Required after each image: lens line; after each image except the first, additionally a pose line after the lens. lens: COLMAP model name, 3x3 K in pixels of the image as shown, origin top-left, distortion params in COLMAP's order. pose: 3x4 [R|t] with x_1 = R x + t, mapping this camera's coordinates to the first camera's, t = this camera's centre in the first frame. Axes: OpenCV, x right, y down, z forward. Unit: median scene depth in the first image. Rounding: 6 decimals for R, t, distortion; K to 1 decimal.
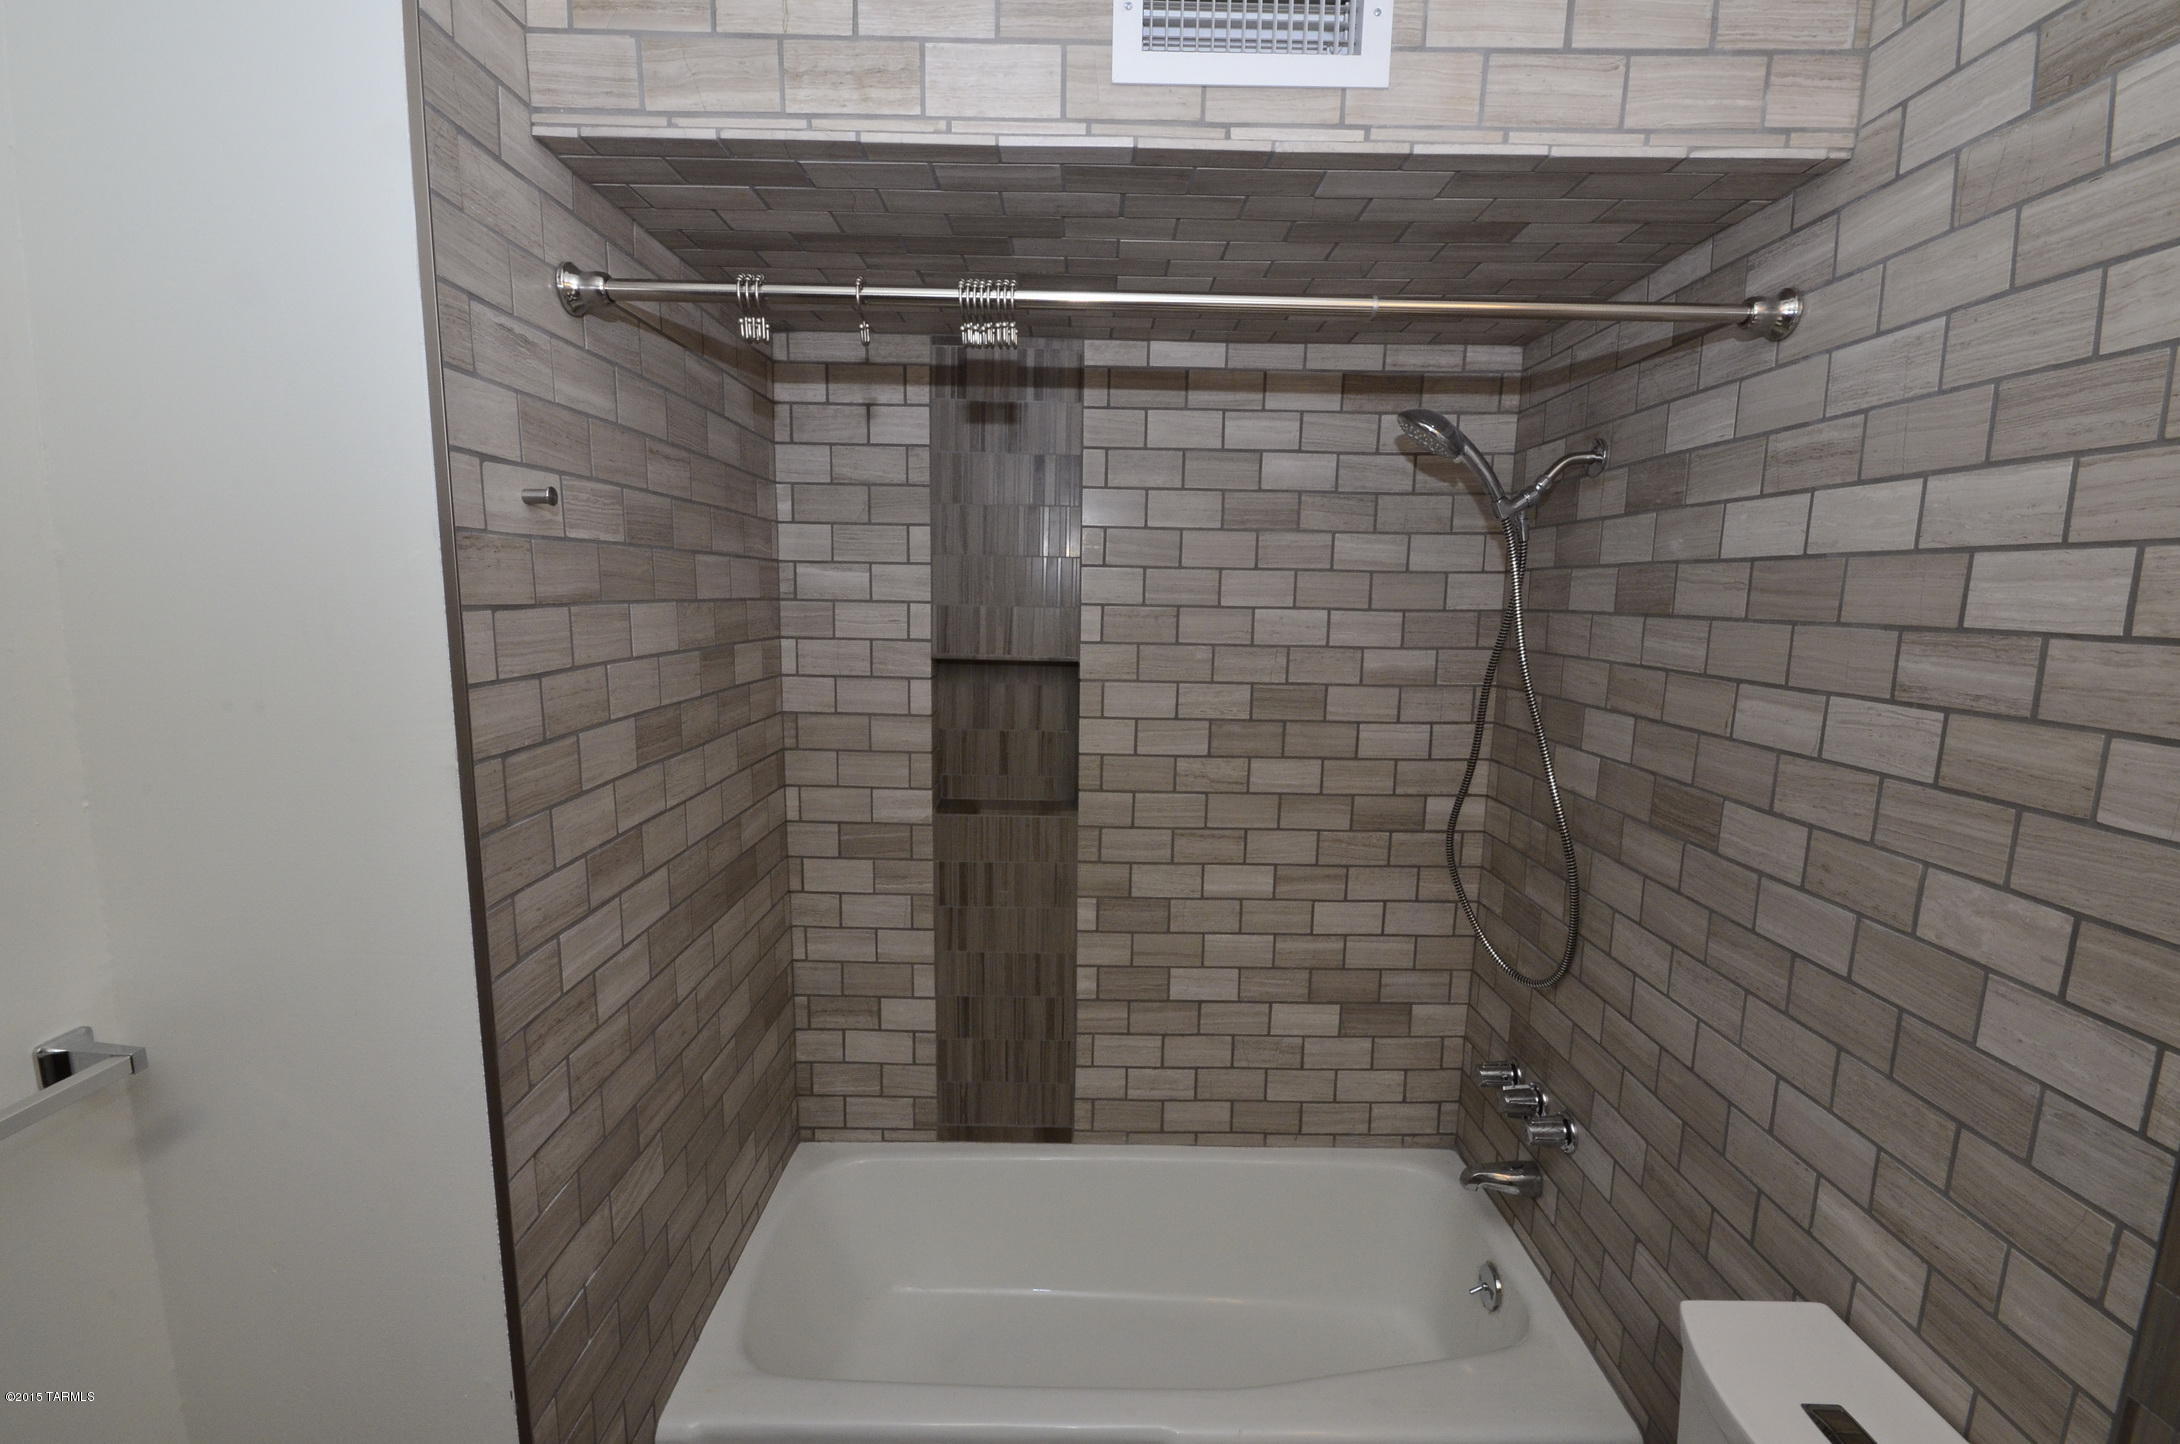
lens RADIAL K [[957.8, 0, 1079.3], [0, 957.8, 735.3], [0, 0, 1]] dist [0.006768, -0.010610]
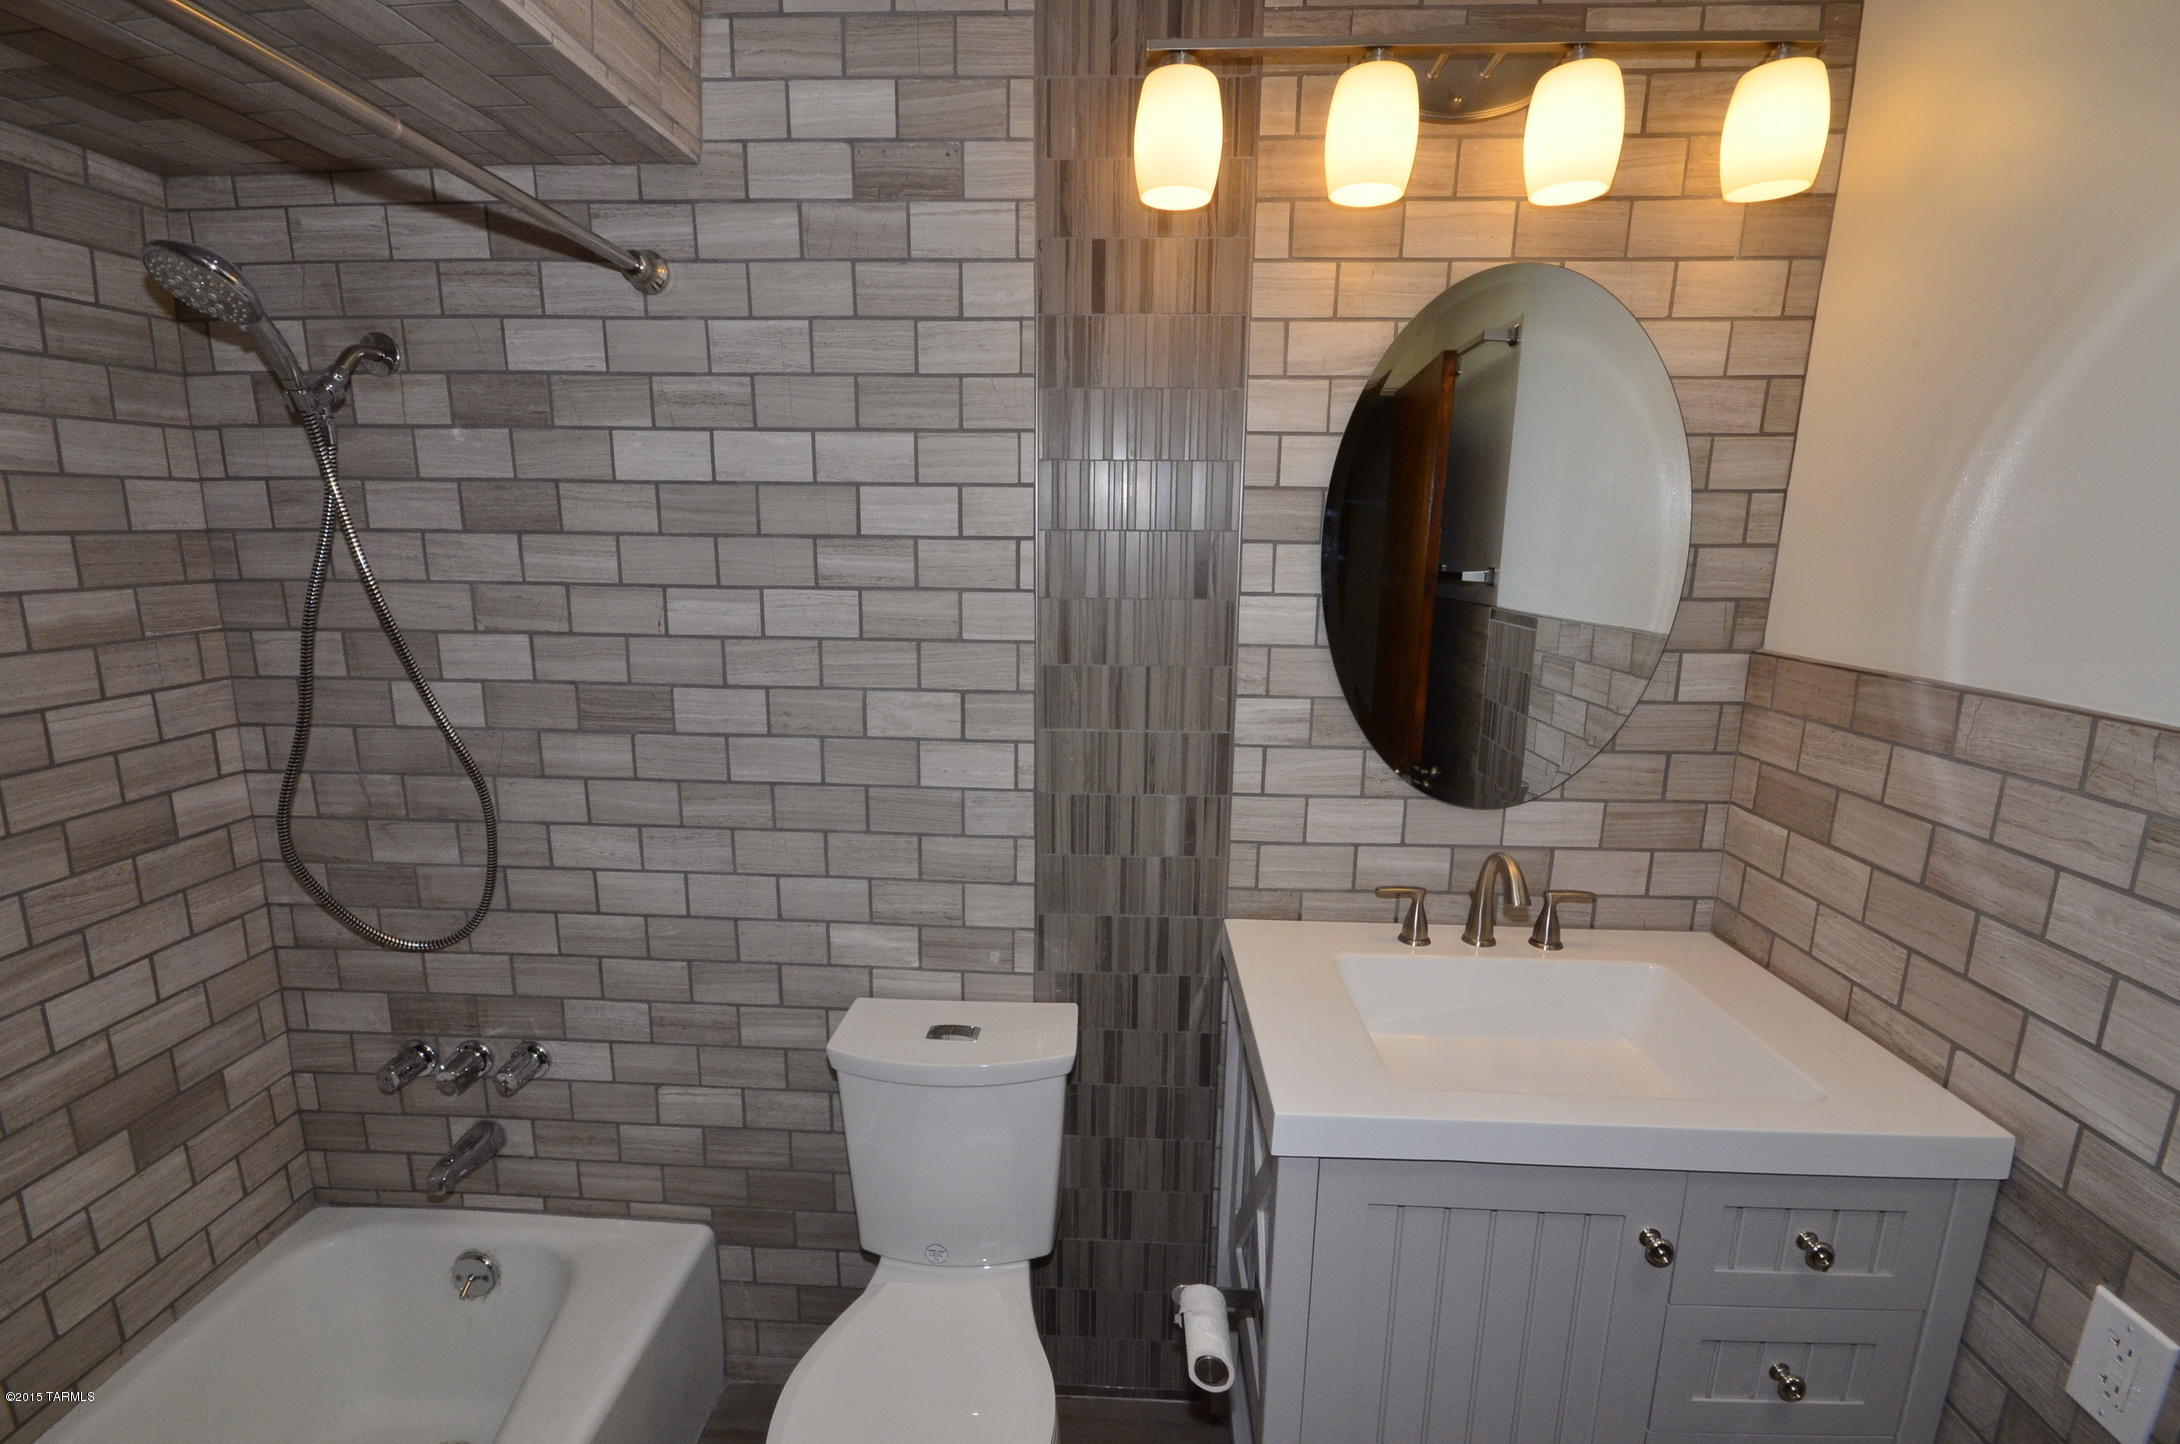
lens RADIAL K [[957.8, 0, 1083.3], [0, 957.8, 732.0], [0, 0, 1]] dist [0.006768, -0.010610]
pose [[0.037212, -0.210075, 0.976977, -0.518397], [0.138842, 0.969259, 0.203127, -0.053391], [-0.989615, 0.128086, 0.065235, 0.455013]]
